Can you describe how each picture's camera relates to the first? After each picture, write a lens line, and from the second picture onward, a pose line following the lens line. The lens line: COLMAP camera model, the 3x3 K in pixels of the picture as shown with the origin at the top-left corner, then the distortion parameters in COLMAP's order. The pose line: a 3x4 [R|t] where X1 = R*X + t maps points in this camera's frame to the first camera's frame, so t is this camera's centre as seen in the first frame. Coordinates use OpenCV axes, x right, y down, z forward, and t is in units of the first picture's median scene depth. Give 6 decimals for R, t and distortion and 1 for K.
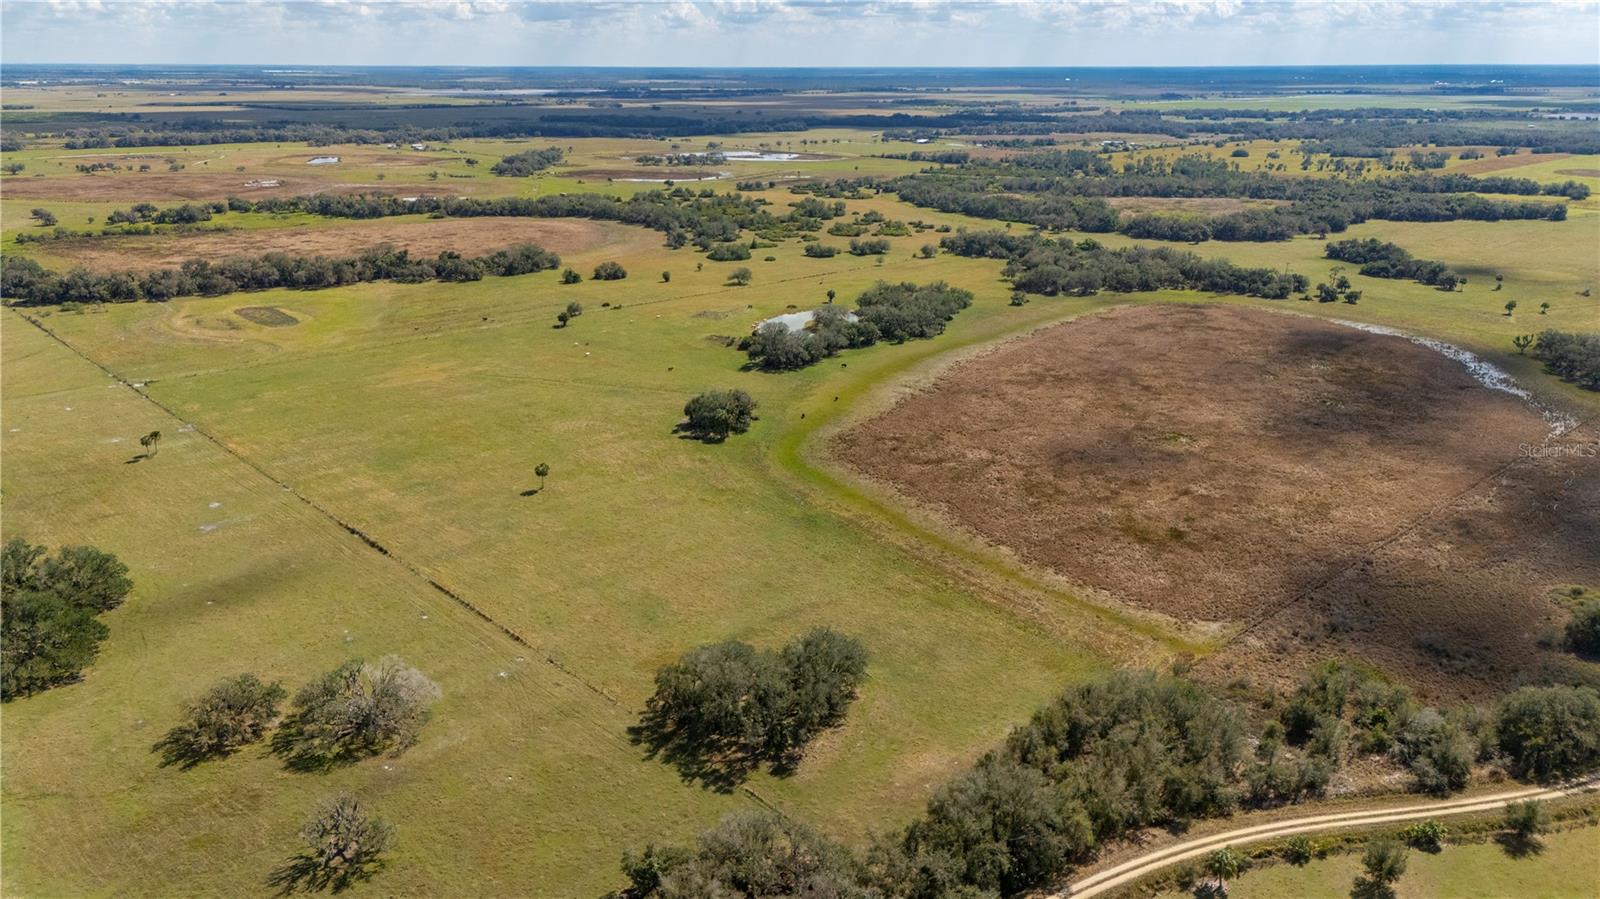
lens RADIAL K [[1210.5, 0, 791.7], [0, 1210.5, 449.6], [0, 0, 1]] dist [0.072258, -0.071319]
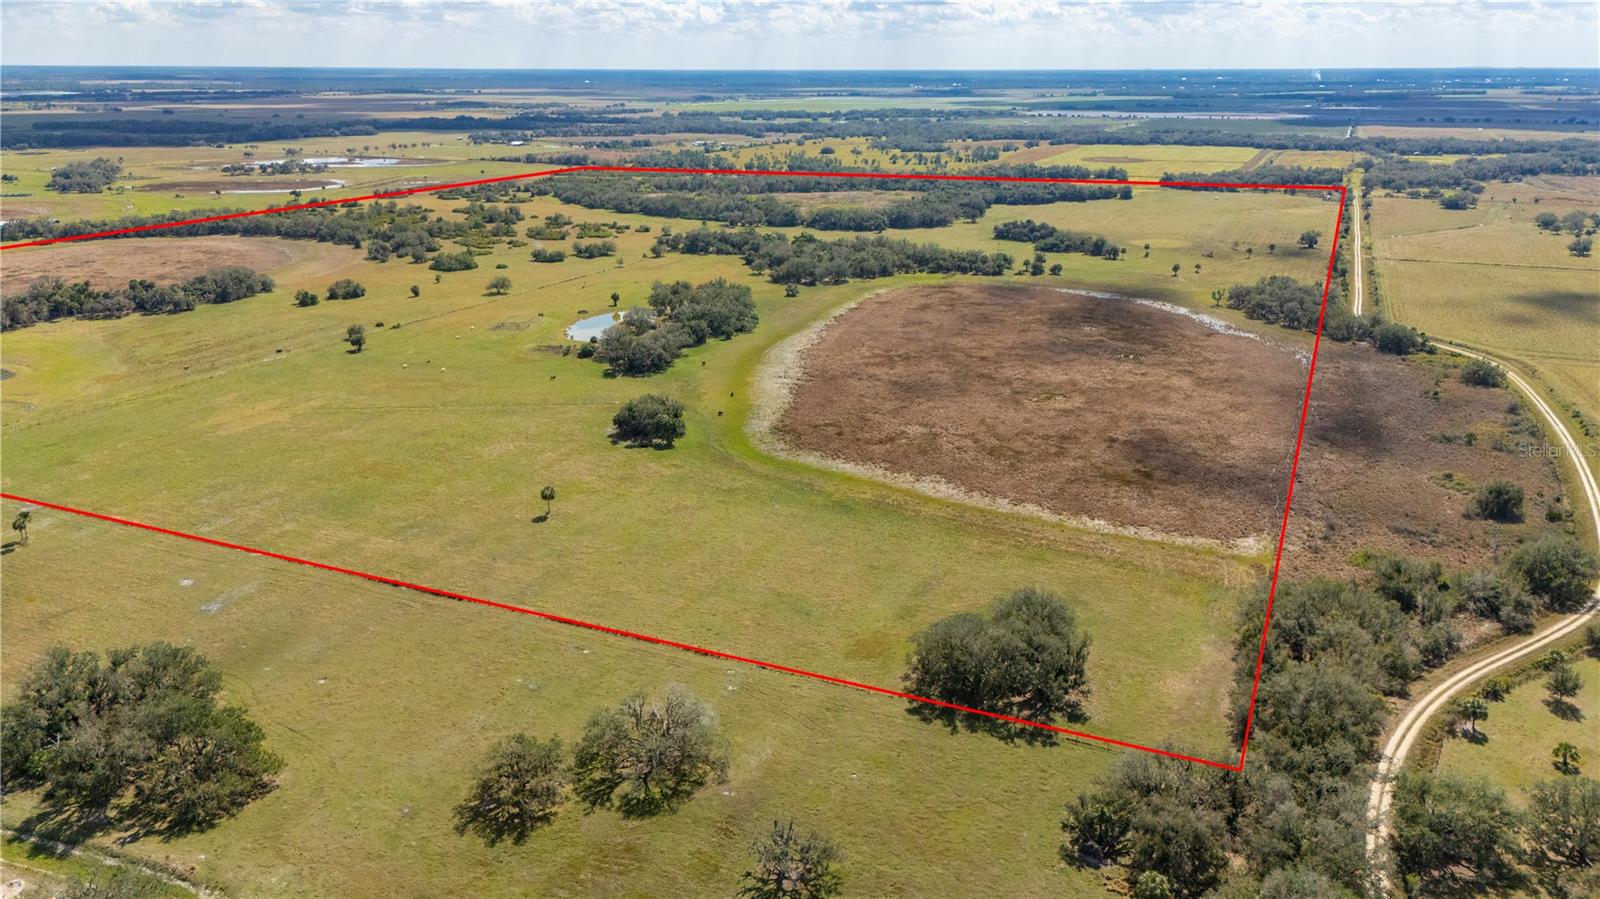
lens RADIAL K [[1210.5, 0, 791.7], [0, 1210.5, 449.6], [0, 0, 1]] dist [0.072258, -0.071319]
pose [[0.922122, -0.115956, 0.369113, -0.107743], [0.116566, 0.992967, 0.020730, -0.004199], [-0.368921, 0.023910, 0.929153, 0.014079]]
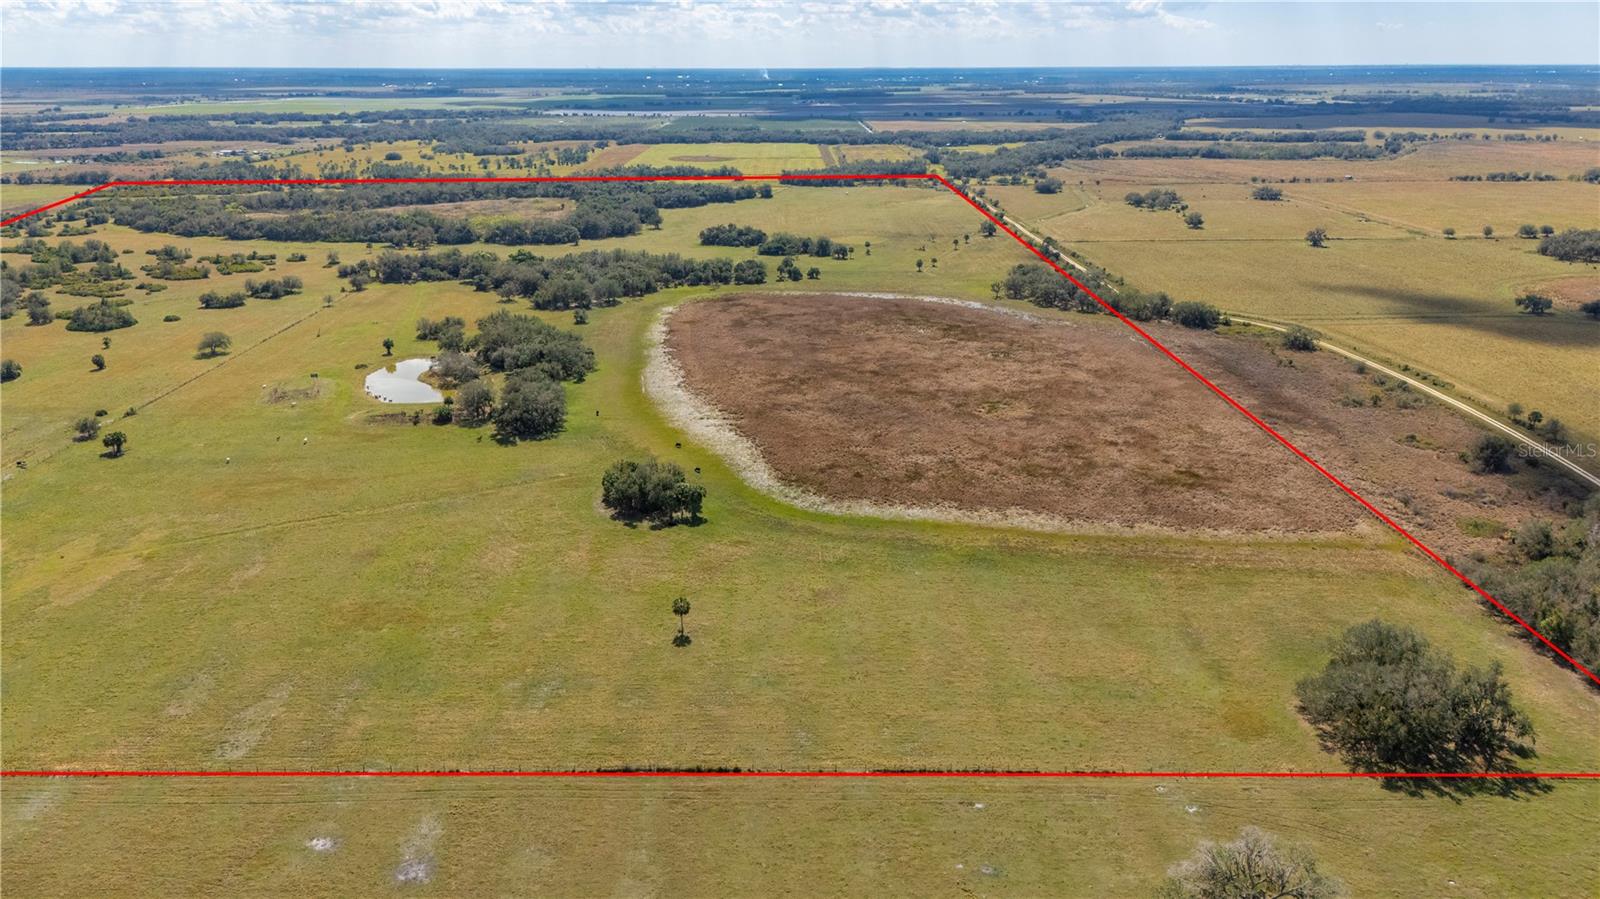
lens RADIAL K [[1210.5, 0, 791.7], [0, 1210.5, 449.6], [0, 0, 1]] dist [0.072258, -0.071319]
pose [[0.672642, -0.226558, 0.704432, -0.189979], [0.228022, 0.969112, 0.093952, -0.037572], [-0.703959, 0.097430, 0.703526, 0.119983]]
